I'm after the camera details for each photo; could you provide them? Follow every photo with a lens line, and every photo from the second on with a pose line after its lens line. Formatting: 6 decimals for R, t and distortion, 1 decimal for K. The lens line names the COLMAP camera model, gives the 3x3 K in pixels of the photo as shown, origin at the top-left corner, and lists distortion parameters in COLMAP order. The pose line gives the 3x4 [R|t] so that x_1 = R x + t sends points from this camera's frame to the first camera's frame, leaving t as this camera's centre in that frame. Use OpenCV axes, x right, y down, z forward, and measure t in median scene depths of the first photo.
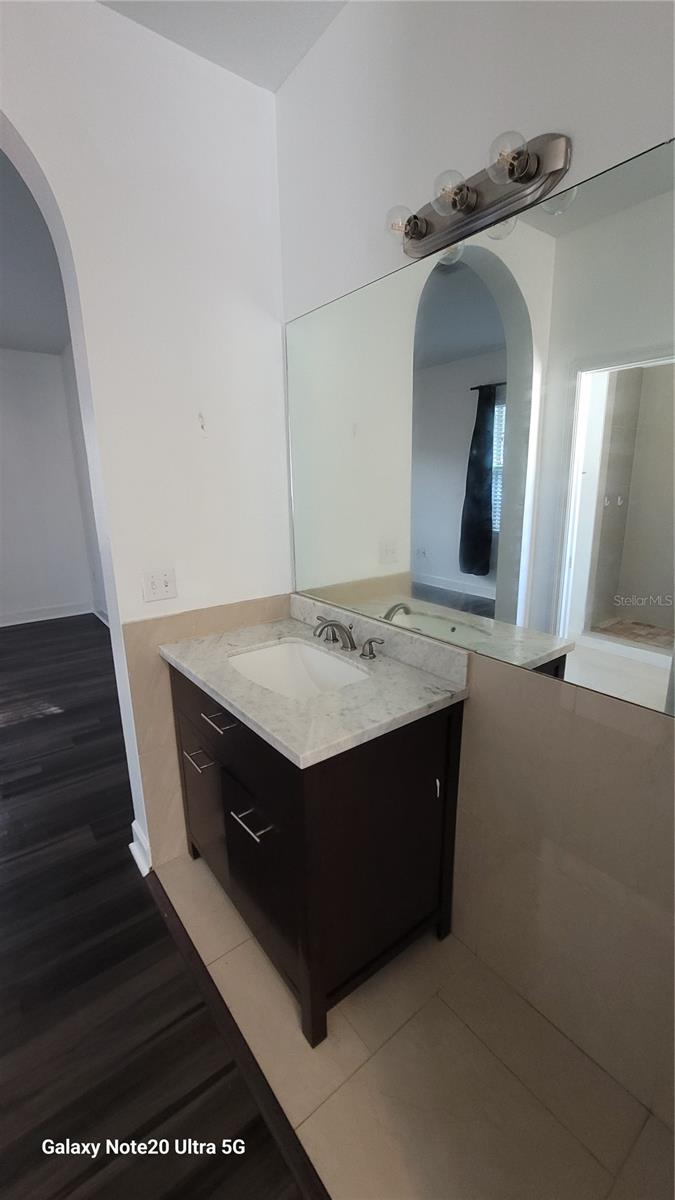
lens RADIAL K [[487.0, 0, 337.5], [0, 487.0, 600.0], [0, 0, 1]] dist [-0.000331, -0.000062]
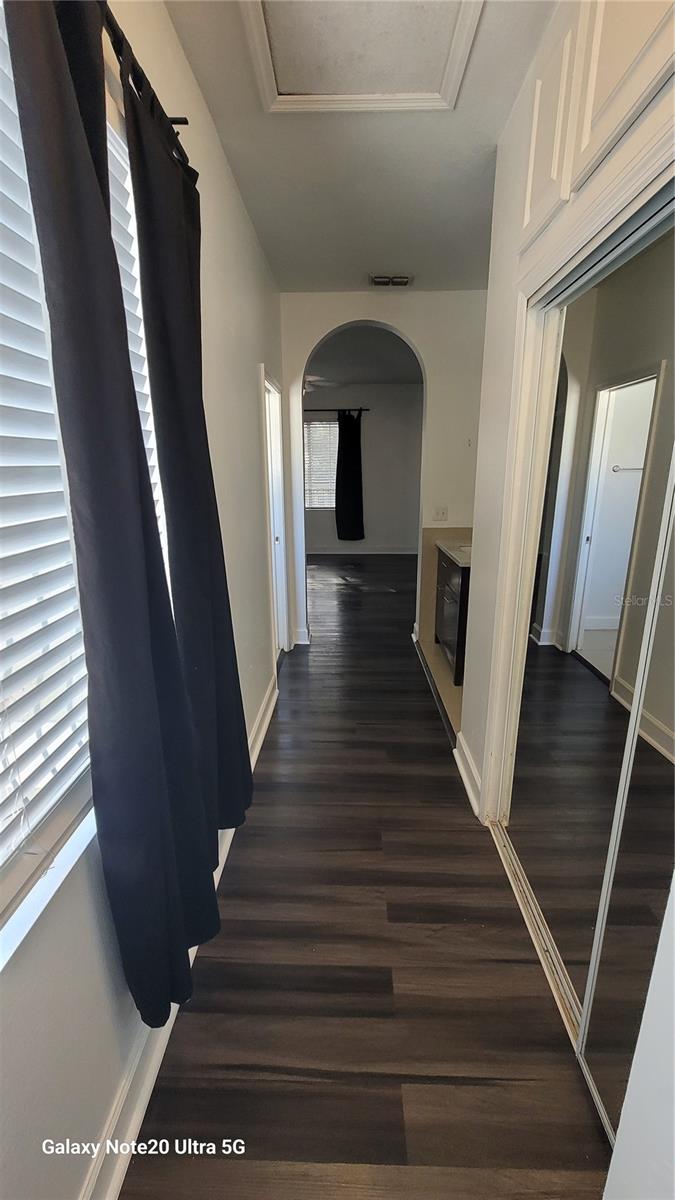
lens RADIAL K [[487.0, 0, 337.5], [0, 487.0, 600.0], [0, 0, 1]] dist [-0.000331, -0.000062]
pose [[0.773617, 0.169688, -0.610510, 0.638268], [-0.149263, 0.985165, 0.084680, 0.218273], [0.615822, 0.025617, 0.787469, -0.952756]]
